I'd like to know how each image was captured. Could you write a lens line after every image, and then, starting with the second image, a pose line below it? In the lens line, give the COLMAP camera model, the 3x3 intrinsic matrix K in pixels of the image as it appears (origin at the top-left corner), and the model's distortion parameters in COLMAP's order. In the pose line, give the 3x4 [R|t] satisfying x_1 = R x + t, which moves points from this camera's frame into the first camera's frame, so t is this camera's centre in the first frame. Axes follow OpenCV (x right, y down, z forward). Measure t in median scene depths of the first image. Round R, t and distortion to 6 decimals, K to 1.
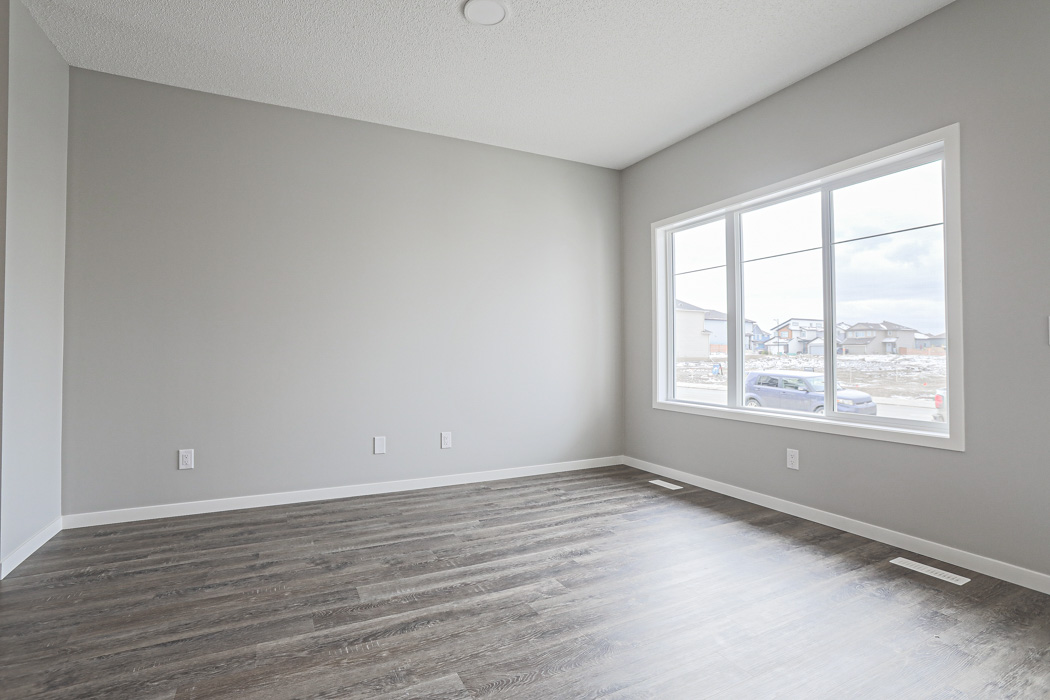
lens RADIAL K [[498.6, 0, 514.8], [0, 498.6, 344.2], [0, 0, 1]] dist [-0.071706, 0.030872]
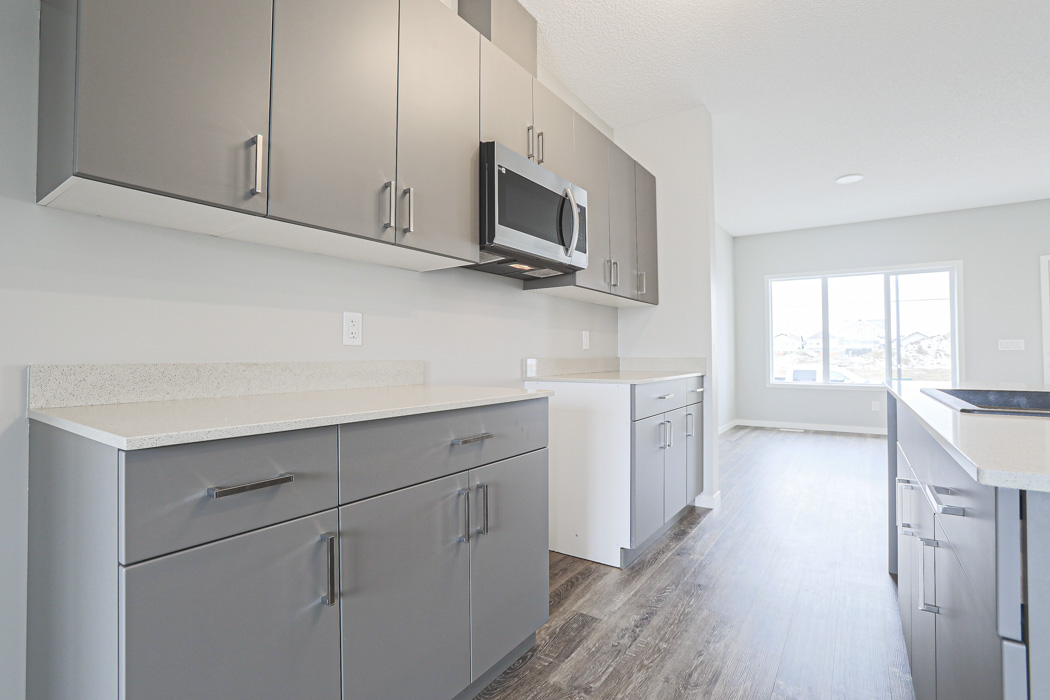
lens RADIAL K [[498.6, 0, 514.8], [0, 498.6, 344.2], [0, 0, 1]] dist [-0.071706, 0.030872]
pose [[0.880505, 0.008089, 0.473969, -2.307380], [-0.006748, 0.999967, -0.004530, -0.002914], [-0.473990, 0.000790, 0.880530, -0.073434]]
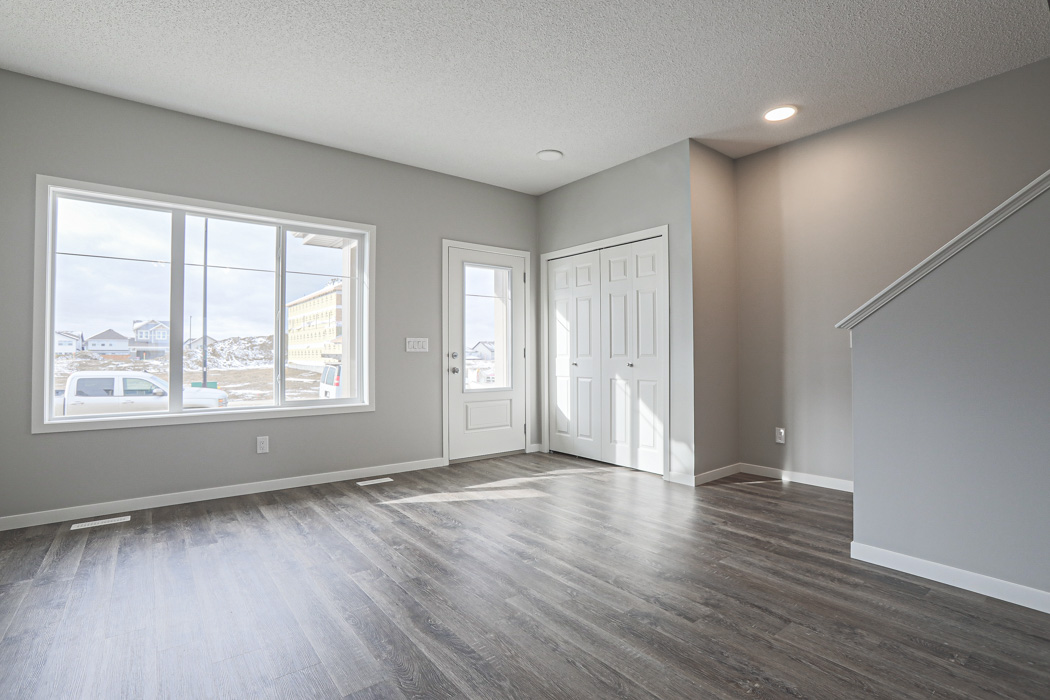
lens RADIAL K [[498.6, 0, 514.8], [0, 498.6, 344.2], [0, 0, 1]] dist [-0.071706, 0.030872]
pose [[-0.189186, 0.021464, 0.981707, -0.986847], [-0.013476, 0.999610, -0.024452, 0.015065], [-0.981849, -0.017855, -0.188823, 0.849084]]
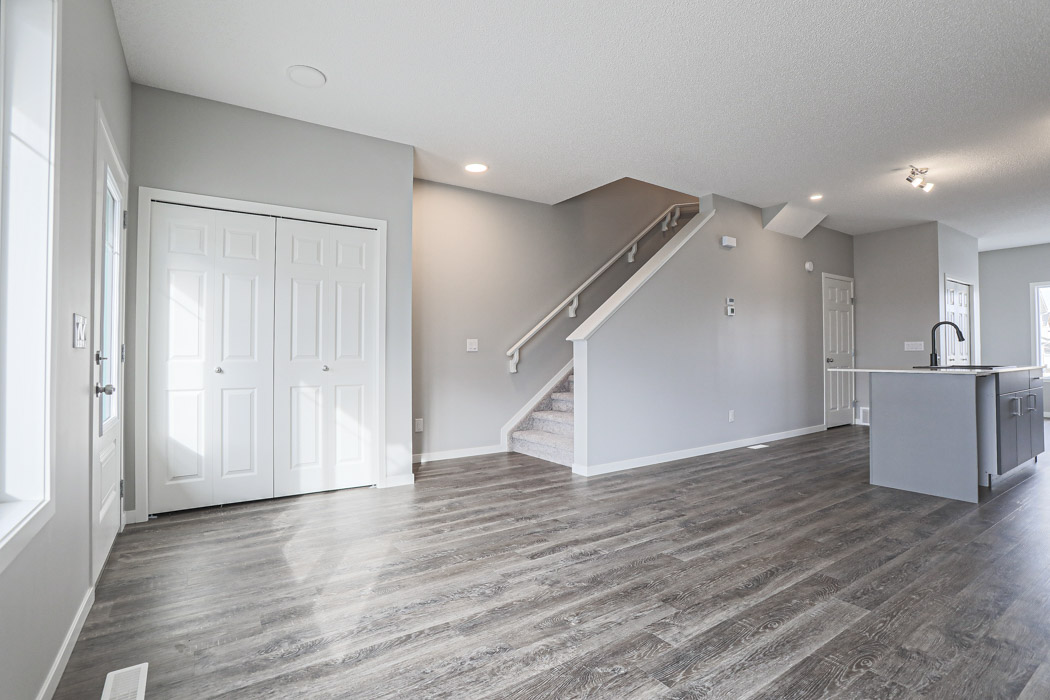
lens RADIAL K [[498.6, 0, 514.8], [0, 498.6, 344.2], [0, 0, 1]] dist [-0.071706, 0.030872]
pose [[-0.992779, 0.001307, -0.119950, 0.413842], [0.006159, 0.999177, -0.040090, 0.032095], [0.119799, -0.040539, -0.991970, 1.722198]]
